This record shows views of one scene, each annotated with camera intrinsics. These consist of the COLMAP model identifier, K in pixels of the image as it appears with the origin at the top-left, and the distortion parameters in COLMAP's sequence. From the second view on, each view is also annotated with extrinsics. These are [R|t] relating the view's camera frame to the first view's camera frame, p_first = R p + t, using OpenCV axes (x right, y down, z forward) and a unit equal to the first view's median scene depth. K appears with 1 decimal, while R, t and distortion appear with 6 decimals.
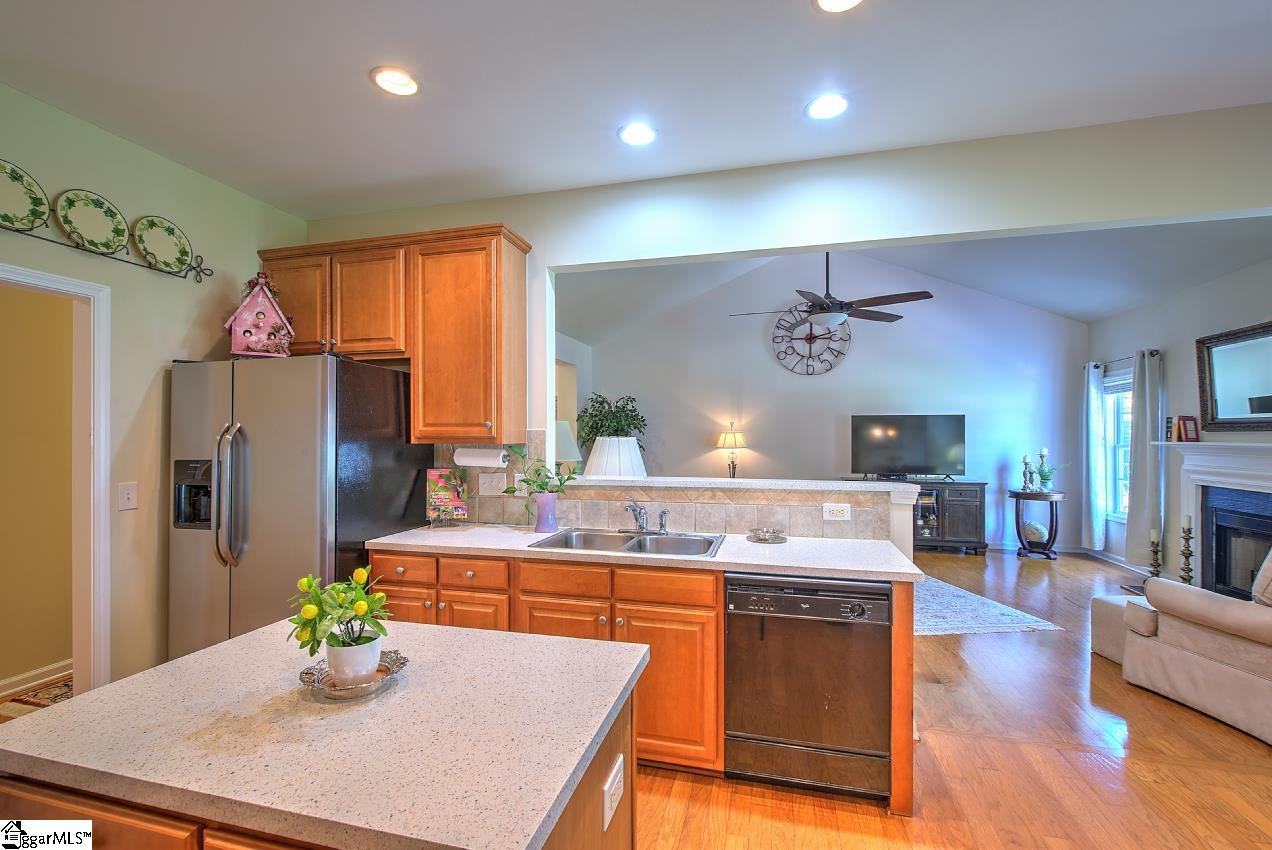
lens RADIAL K [[552.4, 0, 634.9], [0, 552.4, 435.1], [0, 0, 1]] dist [-0.001138, -0.000218]
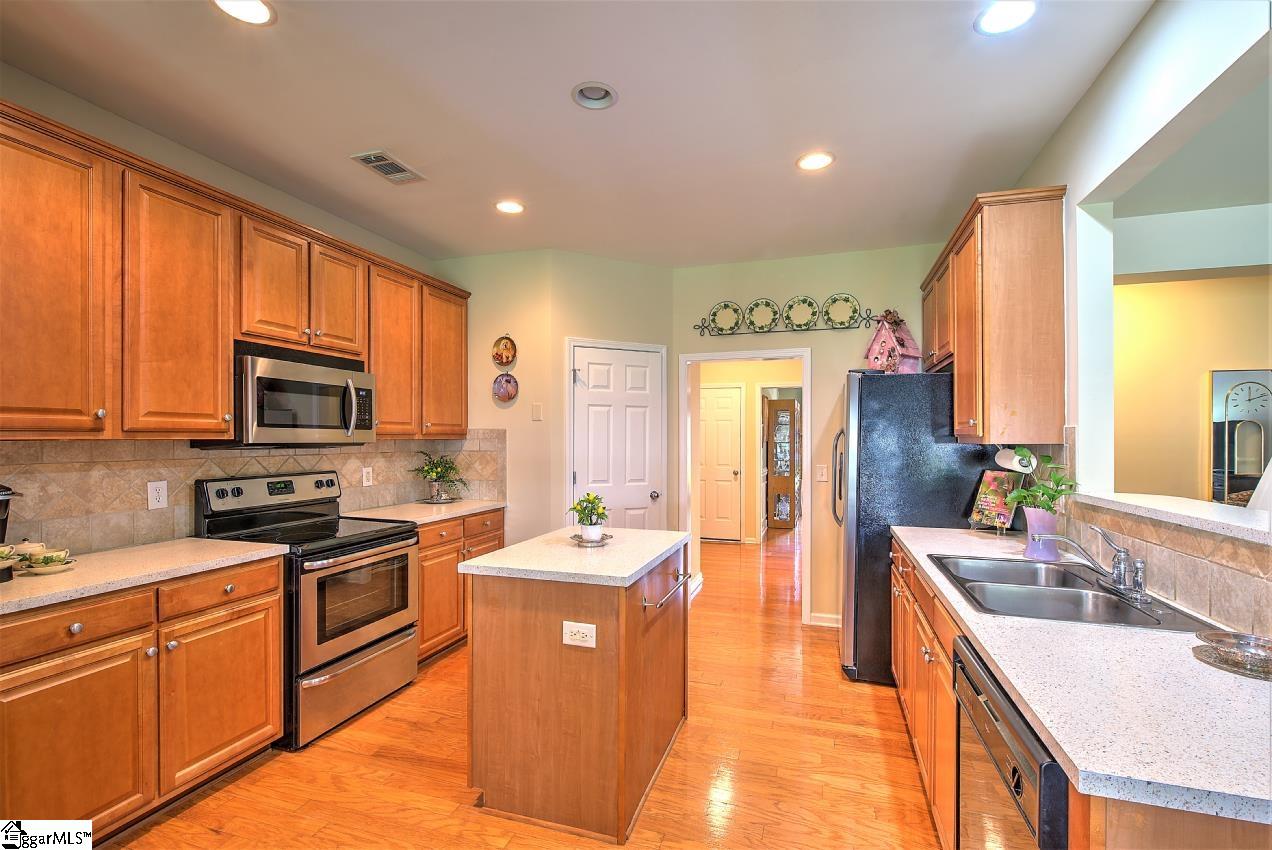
lens RADIAL K [[552.4, 0, 634.9], [0, 552.4, 435.1], [0, 0, 1]] dist [-0.001138, -0.000218]
pose [[-0.058216, -0.004696, -0.998293, 0.156336], [0.000704, 0.999988, -0.004745, 0.001194], [0.998304, -0.000979, -0.058212, 0.115036]]
